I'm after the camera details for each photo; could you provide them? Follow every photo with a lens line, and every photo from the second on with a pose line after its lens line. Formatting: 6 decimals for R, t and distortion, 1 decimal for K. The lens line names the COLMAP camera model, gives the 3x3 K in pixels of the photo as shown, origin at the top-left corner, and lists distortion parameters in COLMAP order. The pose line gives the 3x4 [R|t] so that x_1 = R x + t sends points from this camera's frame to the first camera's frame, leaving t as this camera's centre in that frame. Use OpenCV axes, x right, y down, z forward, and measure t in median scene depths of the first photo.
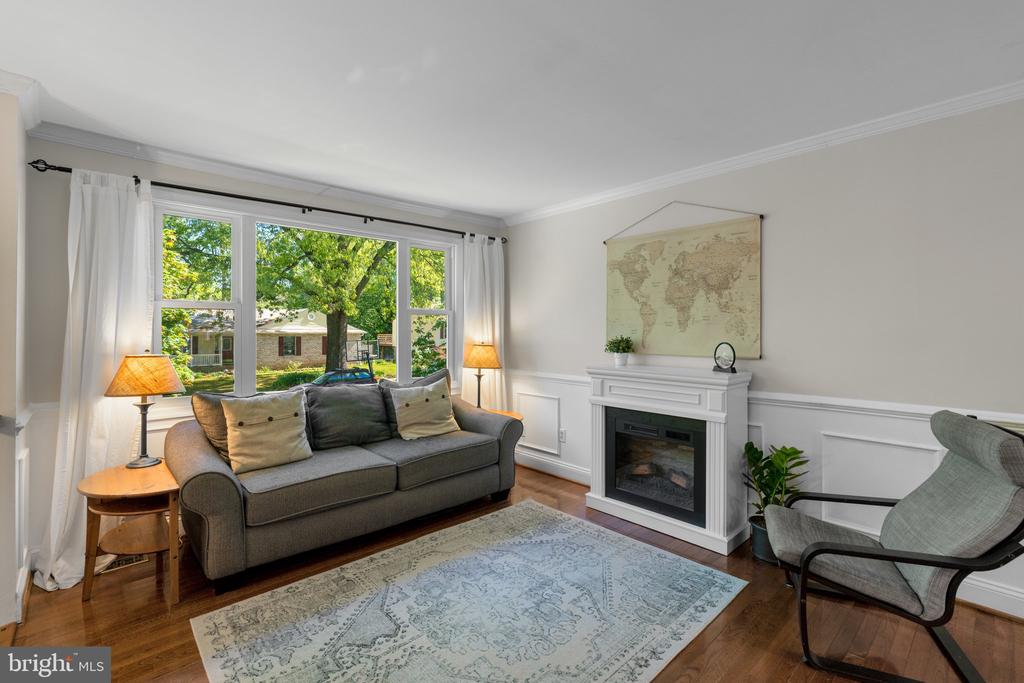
lens RADIAL K [[459.1, 0, 510.8], [0, 459.1, 333.5], [0, 0, 1]] dist [-0.011705, -0.000114]
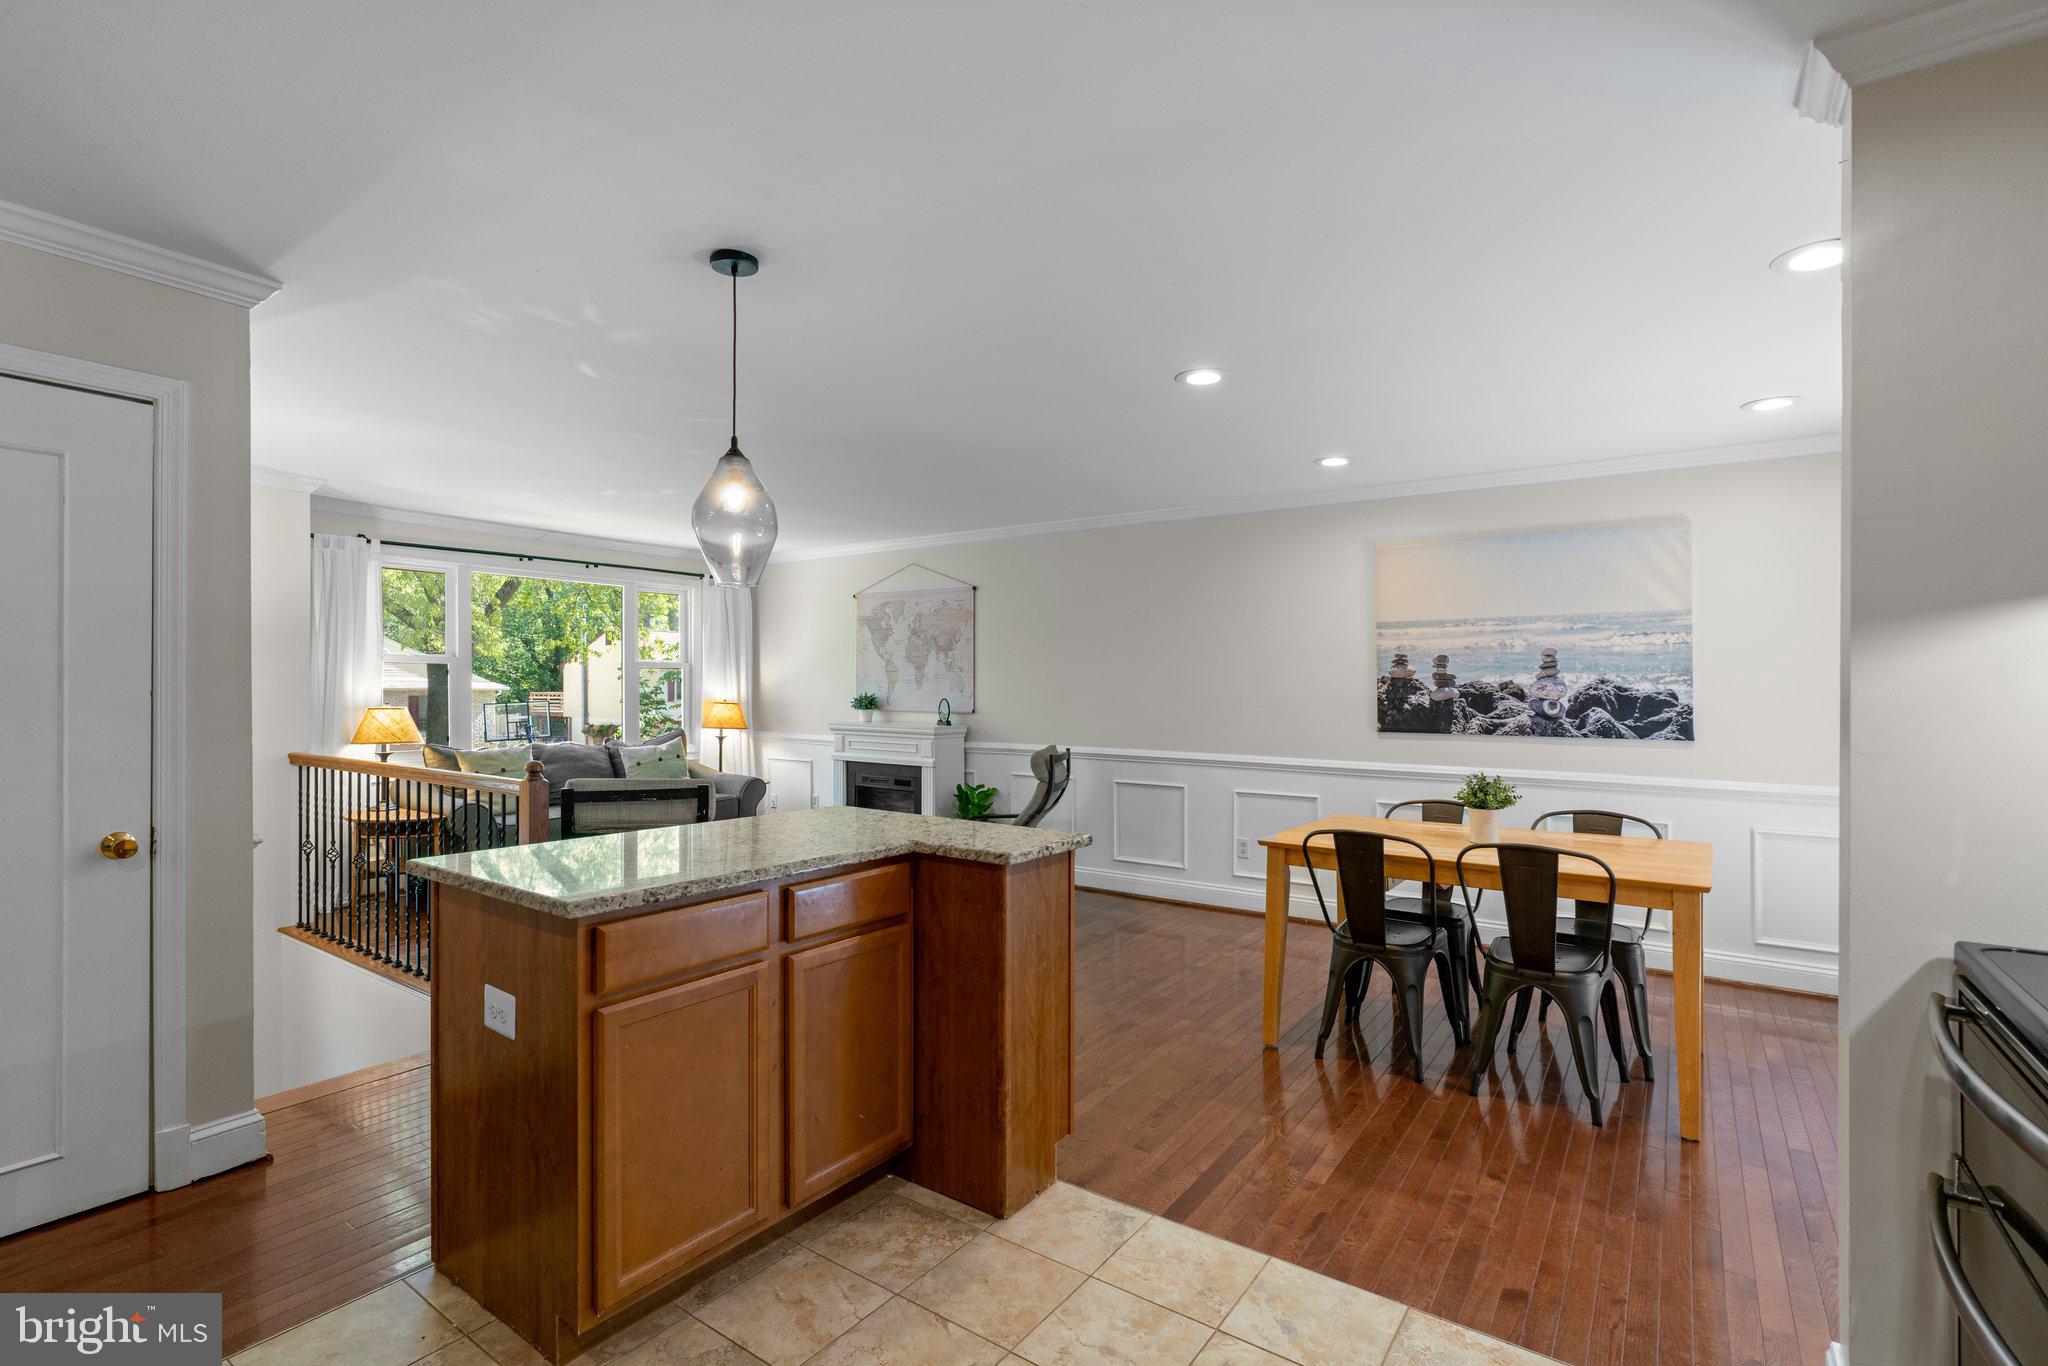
lens RADIAL K [[936.5, 0, 1030.8], [0, 936.5, 715.6], [0, 0, 1]] dist [0.000532, 0.000035]
pose [[0.976100, 0.000424, 0.217321, 0.147125], [-0.005617, 0.999713, 0.023274, 0.005375], [-0.217249, -0.023939, 0.975823, -1.073300]]
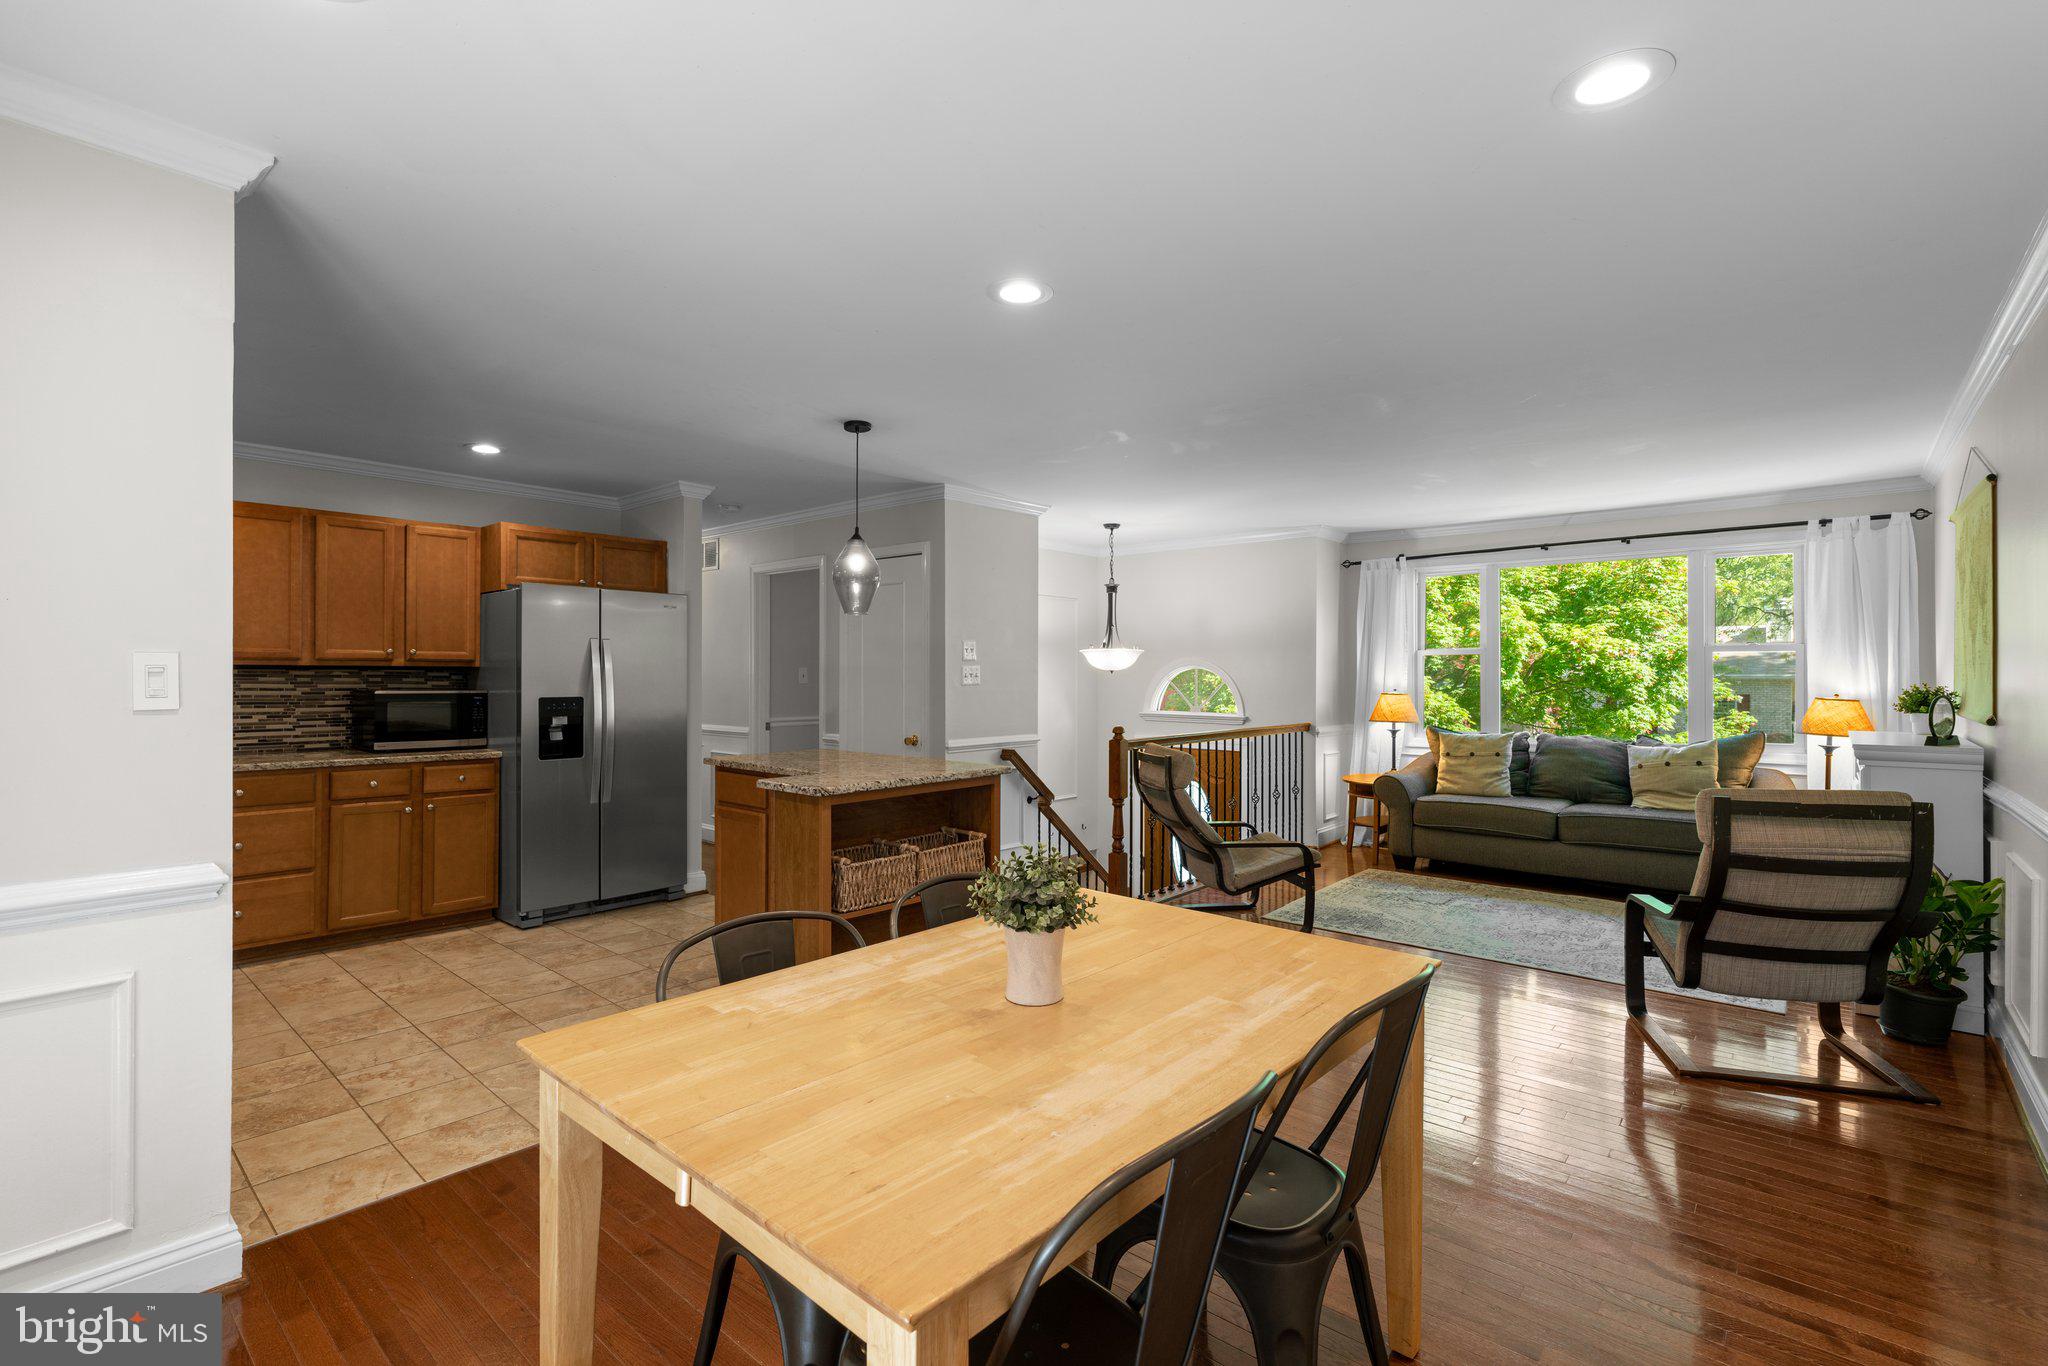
lens RADIAL K [[918.1, 0, 1021.6], [0, 918.1, 667.1], [0, 0, 1]] dist [-0.011705, -0.000114]
pose [[0.110224, -0.006175, -0.993888, 1.236573], [-0.005559, 0.999961, -0.006830, -0.003190], [0.993891, 0.006278, 0.110186, -0.266749]]
